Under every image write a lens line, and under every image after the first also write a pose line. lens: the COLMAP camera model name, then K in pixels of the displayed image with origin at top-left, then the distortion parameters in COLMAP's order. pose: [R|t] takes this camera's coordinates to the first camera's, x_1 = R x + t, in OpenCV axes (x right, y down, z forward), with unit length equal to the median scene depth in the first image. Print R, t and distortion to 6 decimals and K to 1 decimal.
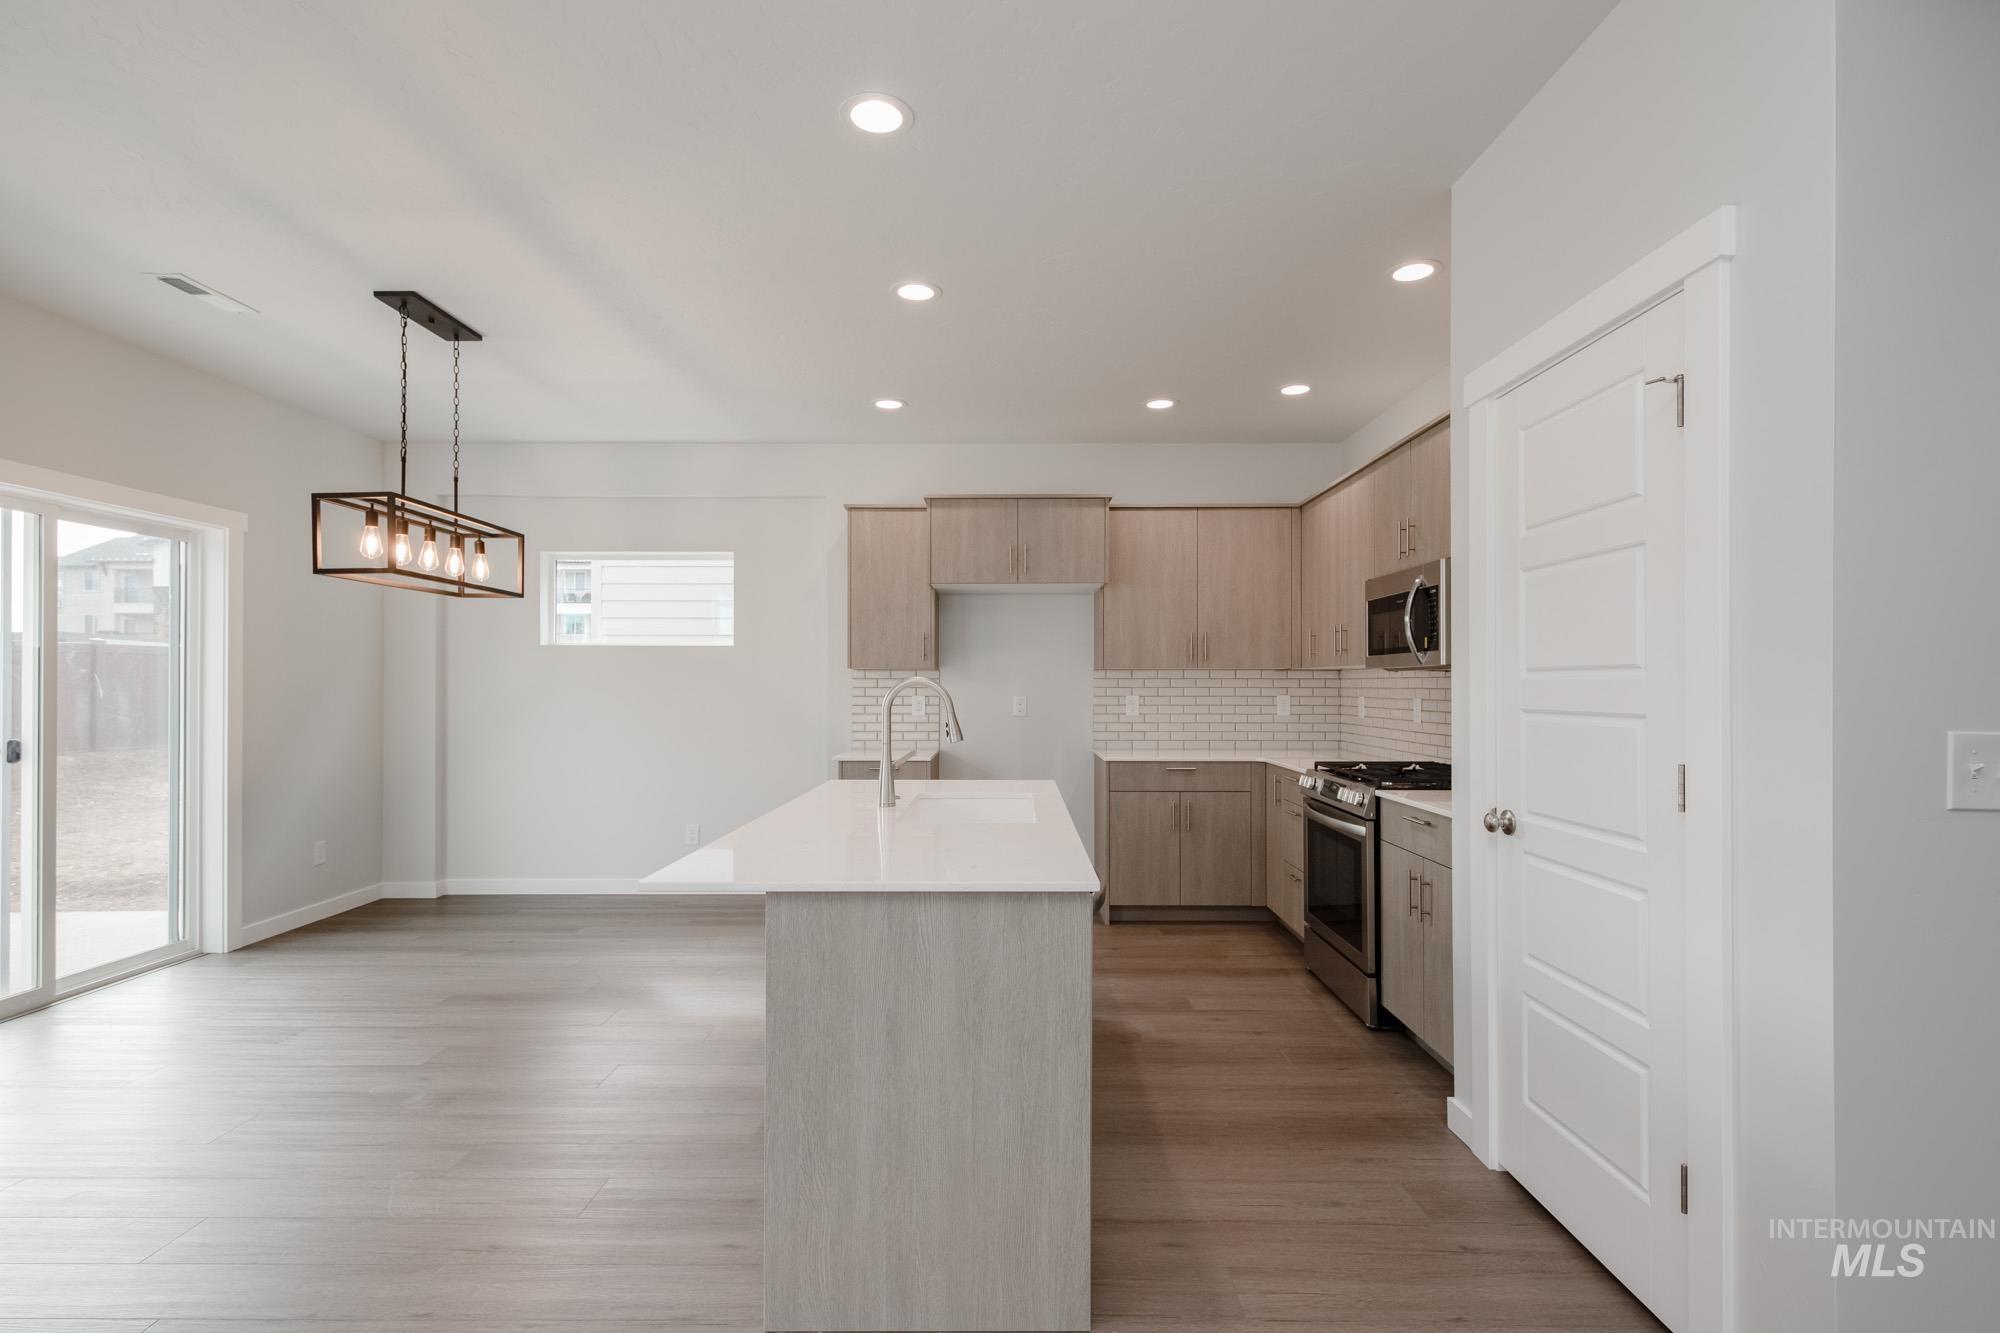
lens RADIAL K [[943.1, 0, 1005.3], [0, 943.1, 678.8], [0, 0, 1]] dist [0.012032, -0.001135]
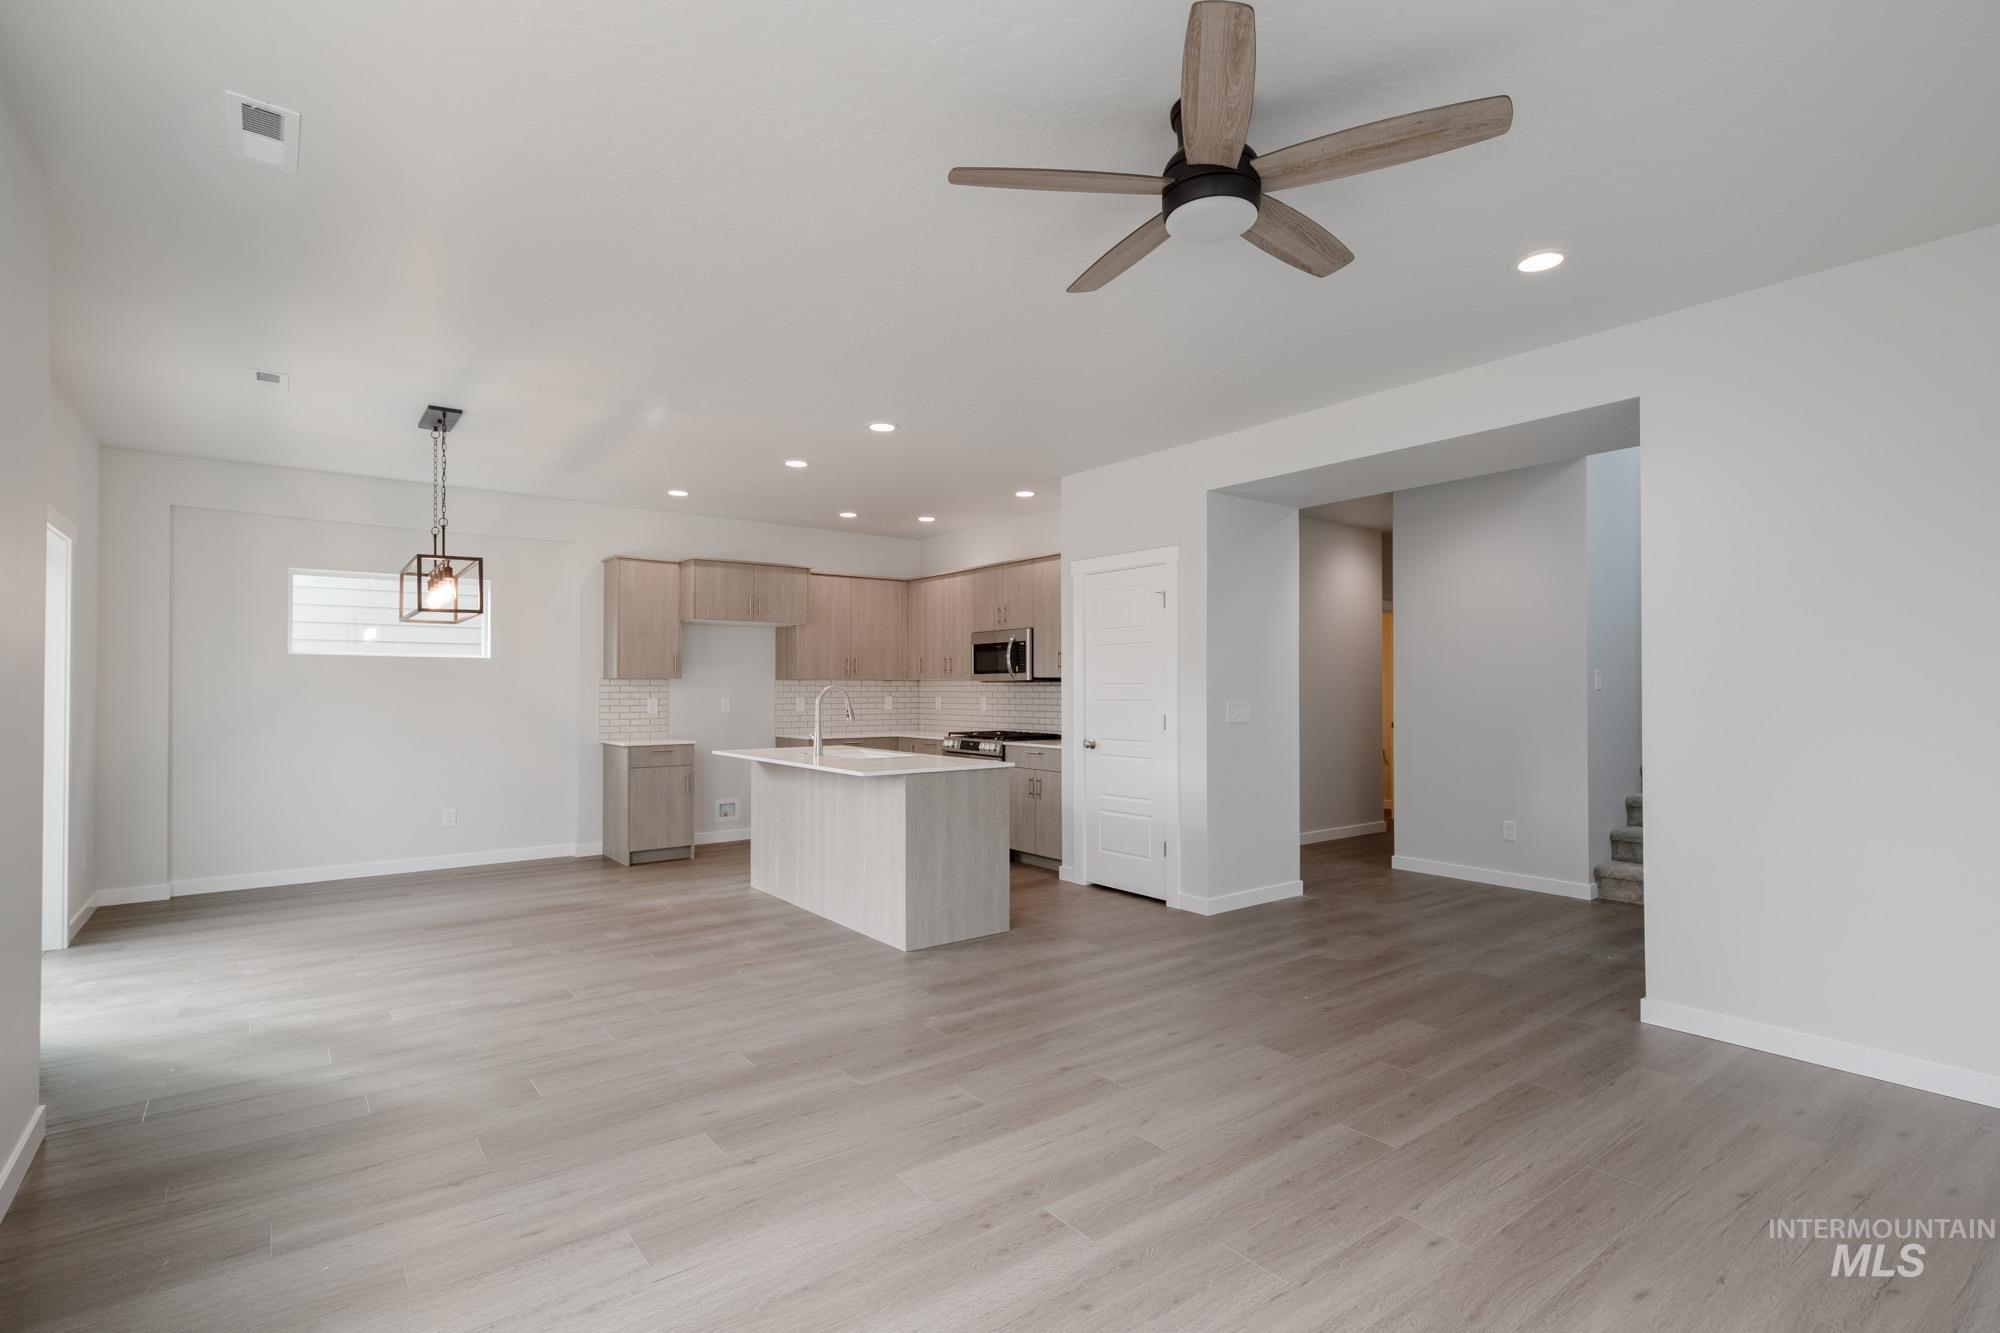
lens RADIAL K [[943.1, 0, 1005.3], [0, 943.1, 678.8], [0, 0, 1]] dist [0.012032, -0.001135]
pose [[0.789025, 0.005931, 0.614333, -0.692125], [-0.002837, 0.999978, -0.006011, -0.004149], [-0.614355, 0.003000, 0.789024, -0.486499]]
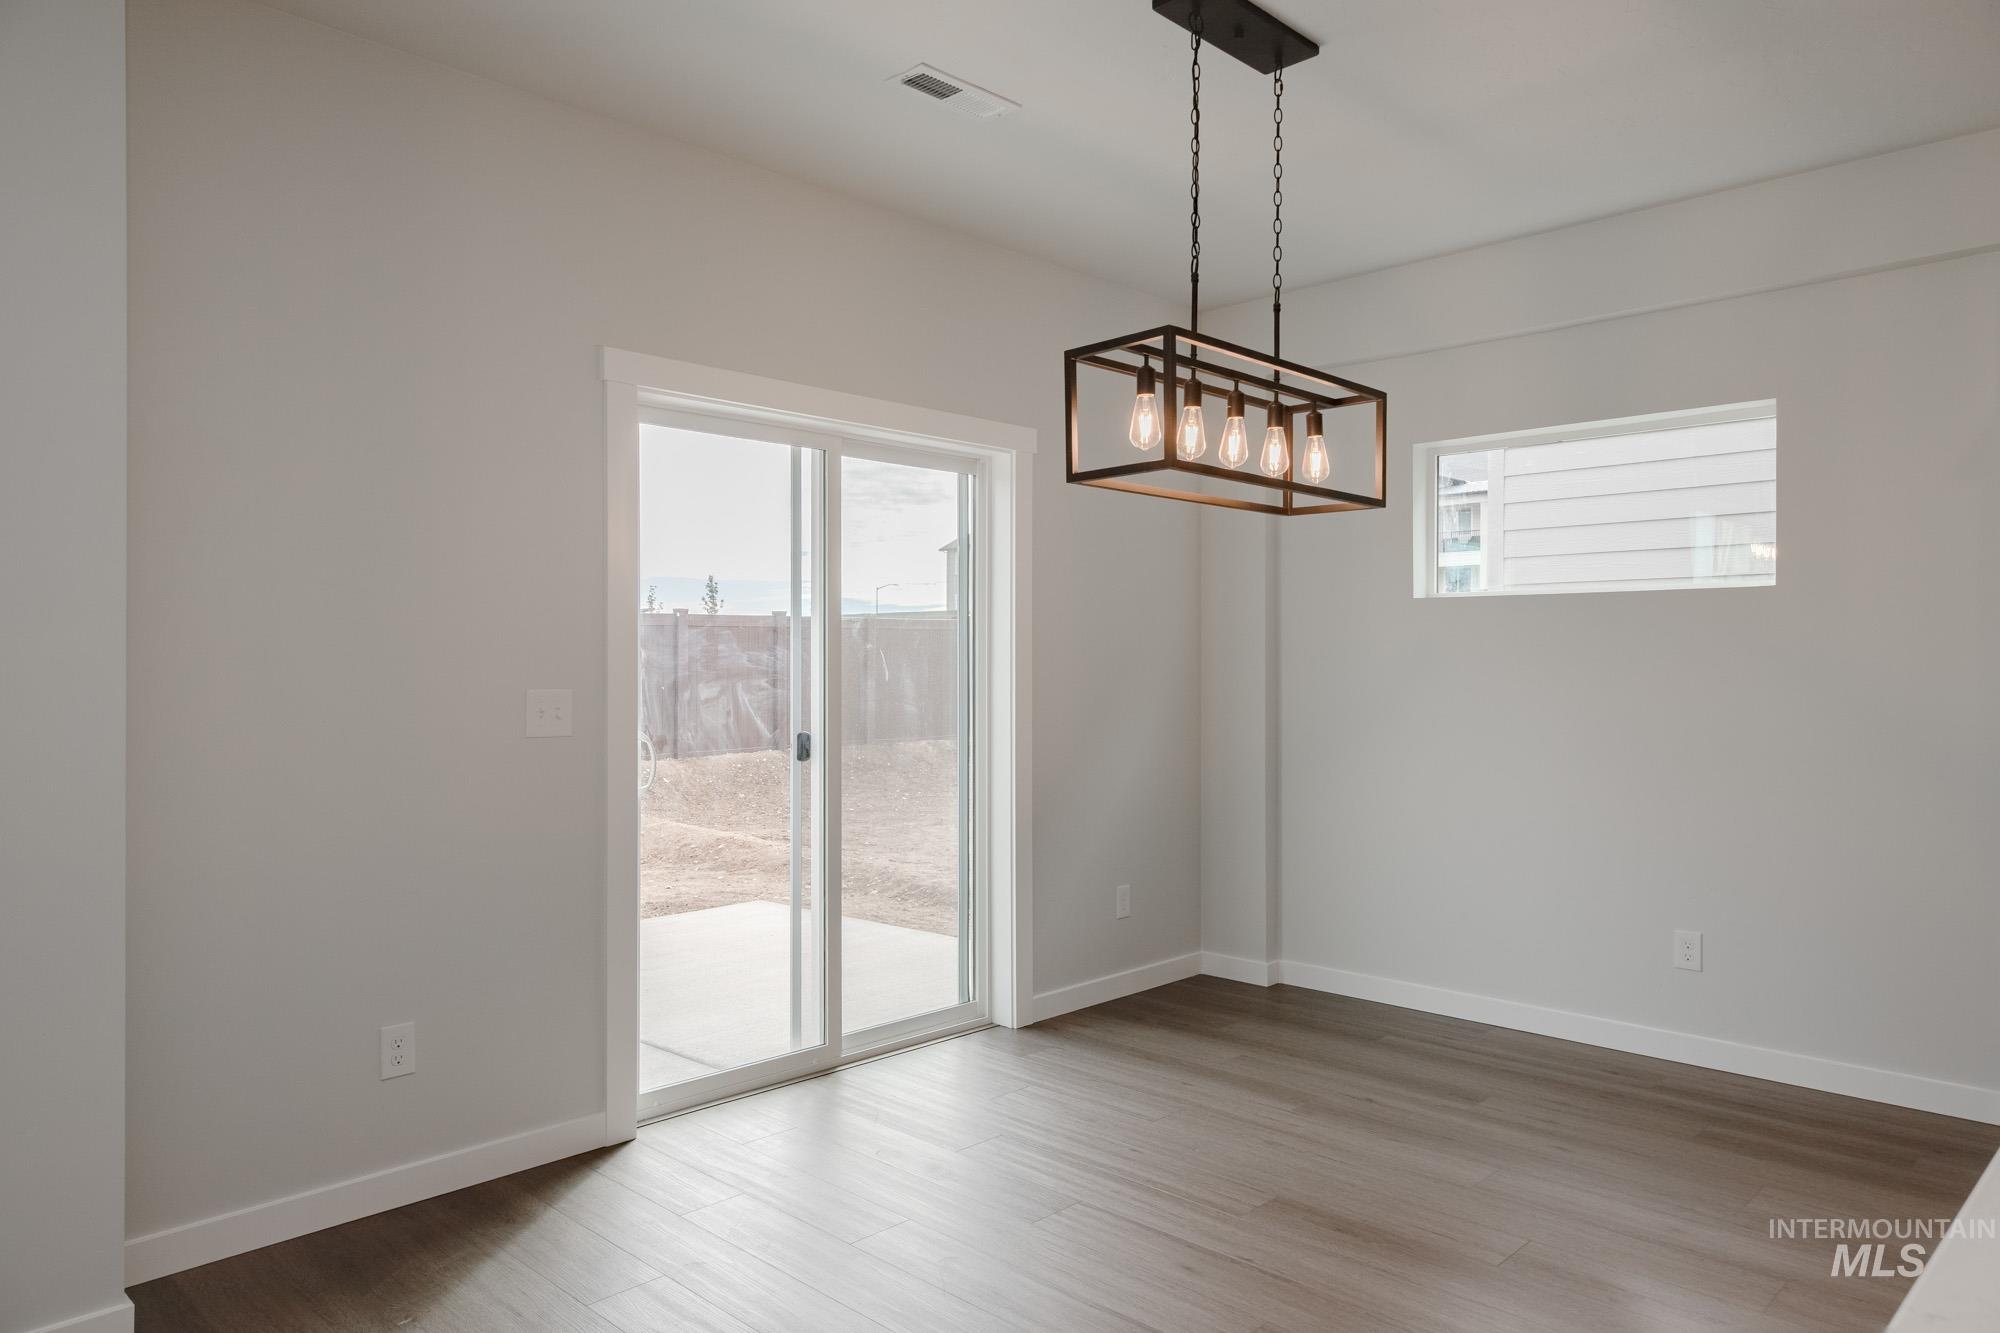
lens RADIAL K [[1311.3, 0, 992.3], [0, 1311.3, 667.3], [0, 0, 1]] dist [0.021191, -0.000450]
pose [[0.720165, 0.001323, -0.693802, -0.135772], [0.004825, 0.999964, 0.006914, 0.001906], [0.693786, -0.008327, 0.720133, 0.274576]]
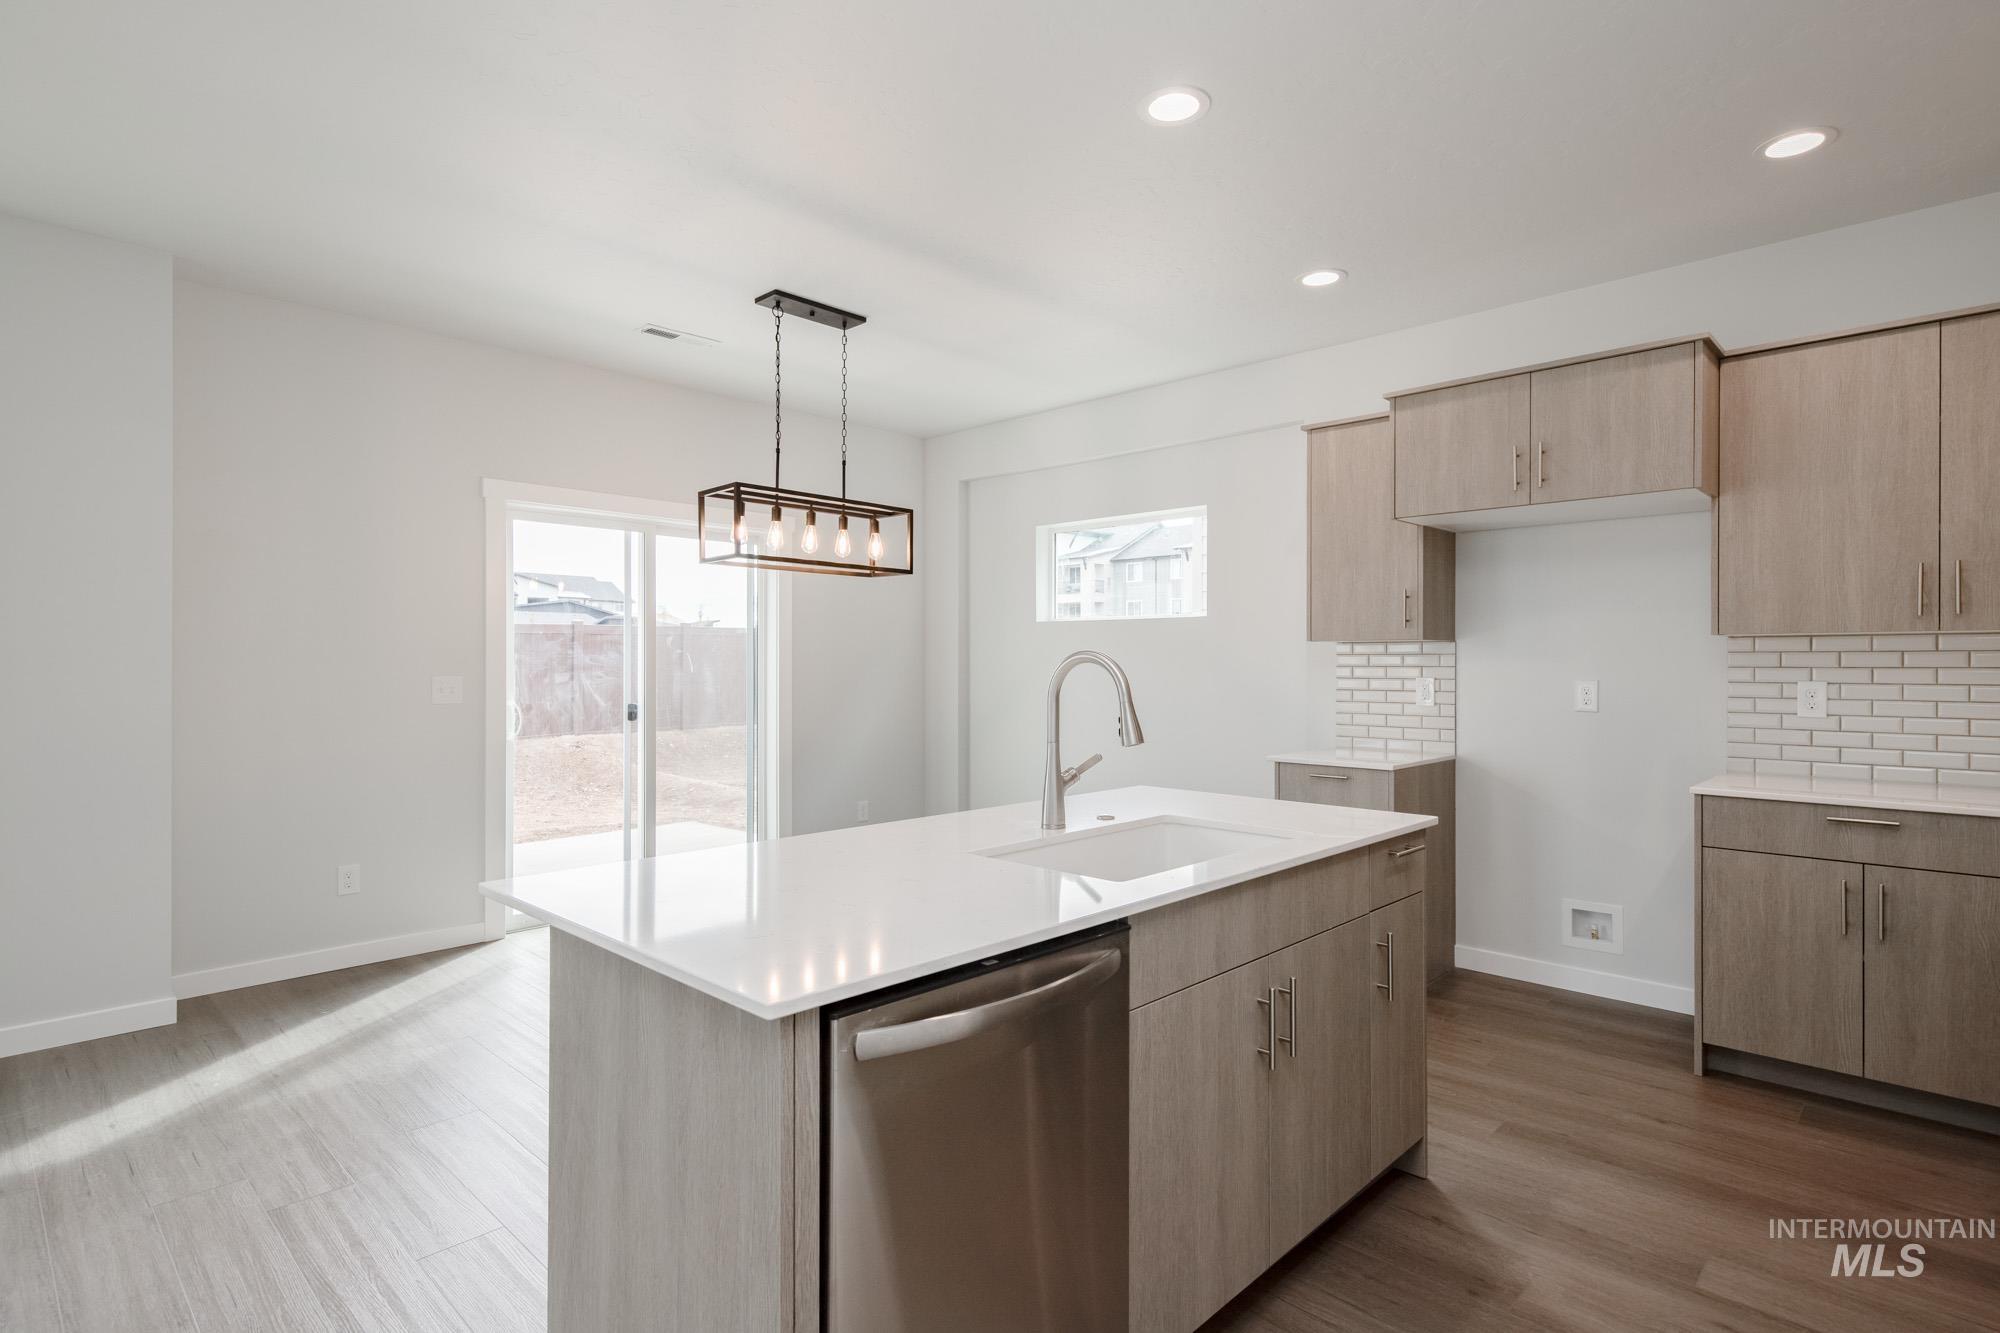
lens RADIAL K [[1016.0, 0, 996.2], [0, 1016.0, 663.9], [0, 0, 1]] dist [0.026934, -0.014035]
pose [[0.719545, 0.000986, -0.694445, 0.279184], [0.003793, 0.999978, 0.005350, 0.002622], [0.694436, -0.006484, 0.719525, 0.289148]]
